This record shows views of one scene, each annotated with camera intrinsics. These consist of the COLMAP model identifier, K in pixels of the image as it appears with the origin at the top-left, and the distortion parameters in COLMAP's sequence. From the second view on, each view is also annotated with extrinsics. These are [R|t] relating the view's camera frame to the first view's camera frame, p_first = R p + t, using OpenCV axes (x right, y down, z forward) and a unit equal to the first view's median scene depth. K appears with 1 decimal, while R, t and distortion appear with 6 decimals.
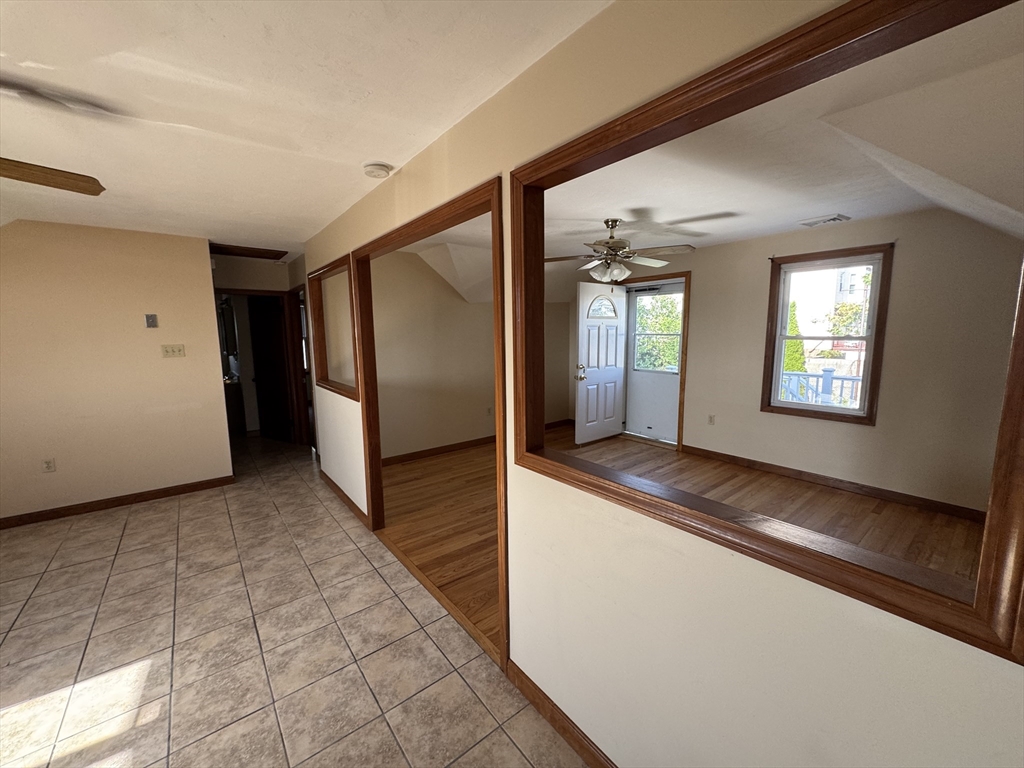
lens RADIAL K [[407.5, 0, 508.9], [0, 407.5, 384.6], [0, 0, 1]] dist [0.000370, -0.000359]
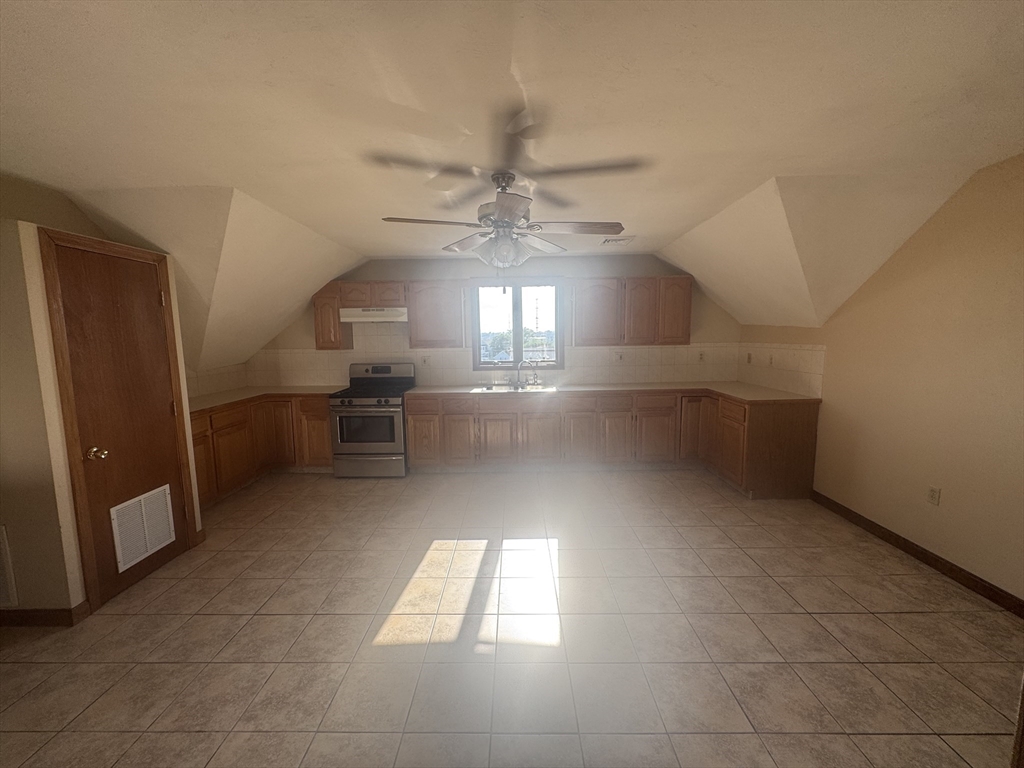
lens RADIAL K [[407.5, 0, 510.1], [0, 407.5, 384.2], [0, 0, 1]] dist [0.000370, -0.000359]
pose [[-0.628620, 0.110918, -0.769762, -0.078568], [-0.081608, 0.974905, 0.207122, -0.149221], [0.773419, 0.193020, -0.603794, 1.188980]]
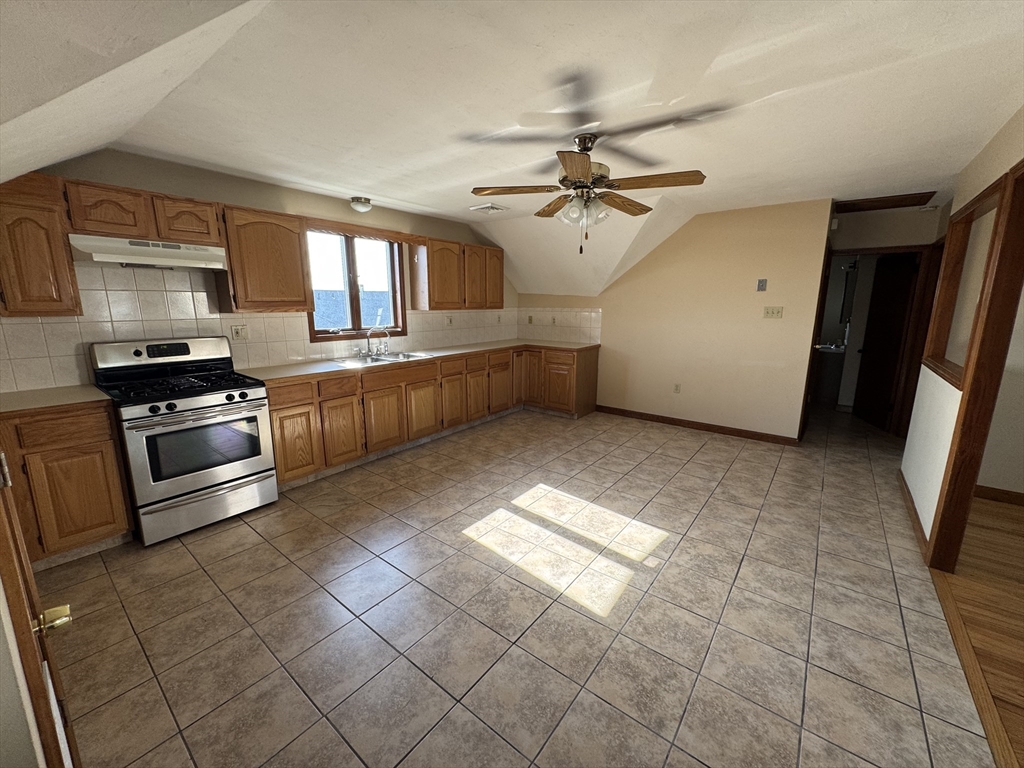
lens RADIAL K [[407.5, 0, 511.6], [0, 407.5, 384.2], [0, 0, 1]] dist [0.000370, -0.000359]
pose [[0.235871, 0.200705, -0.950832, 0.163649], [-0.132781, 0.975919, 0.173062, 0.017347], [0.962670, 0.085432, 0.256840, 0.084716]]
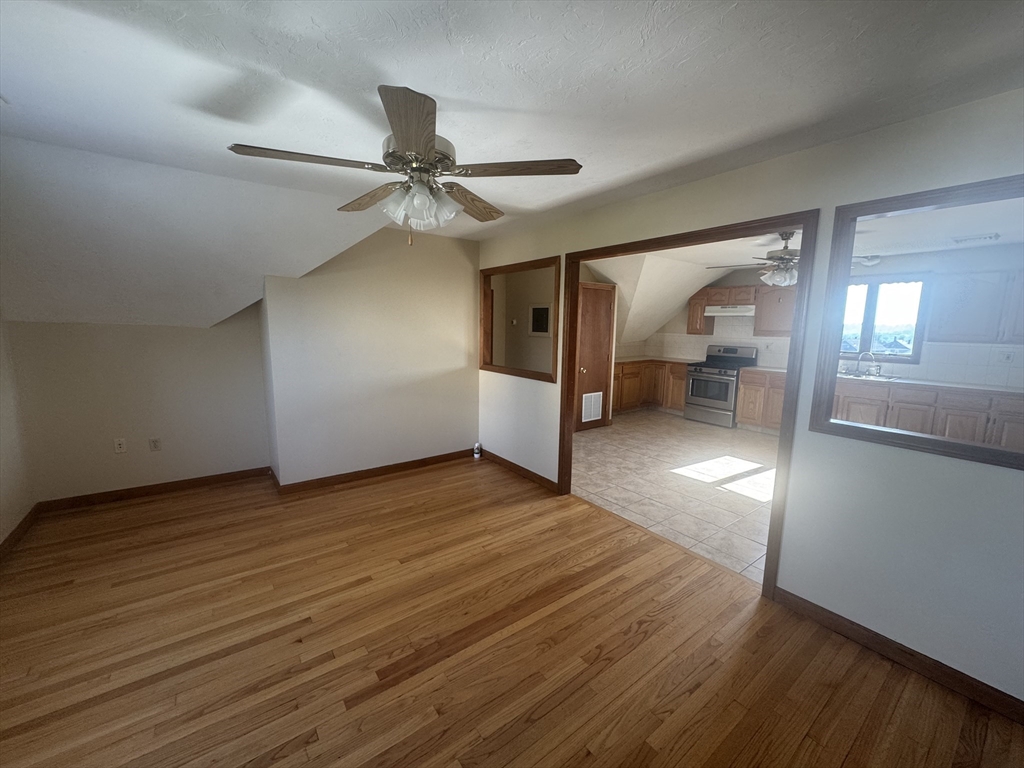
lens RADIAL K [[407.5, 0, 511.7], [0, 407.5, 384.4], [0, 0, 1]] dist [0.000370, -0.000359]
pose [[-0.999666, -0.007451, 0.024740, 0.181755], [-0.000325, 0.961065, 0.276322, -0.299882], [-0.025835, 0.276221, -0.960747, 2.265694]]
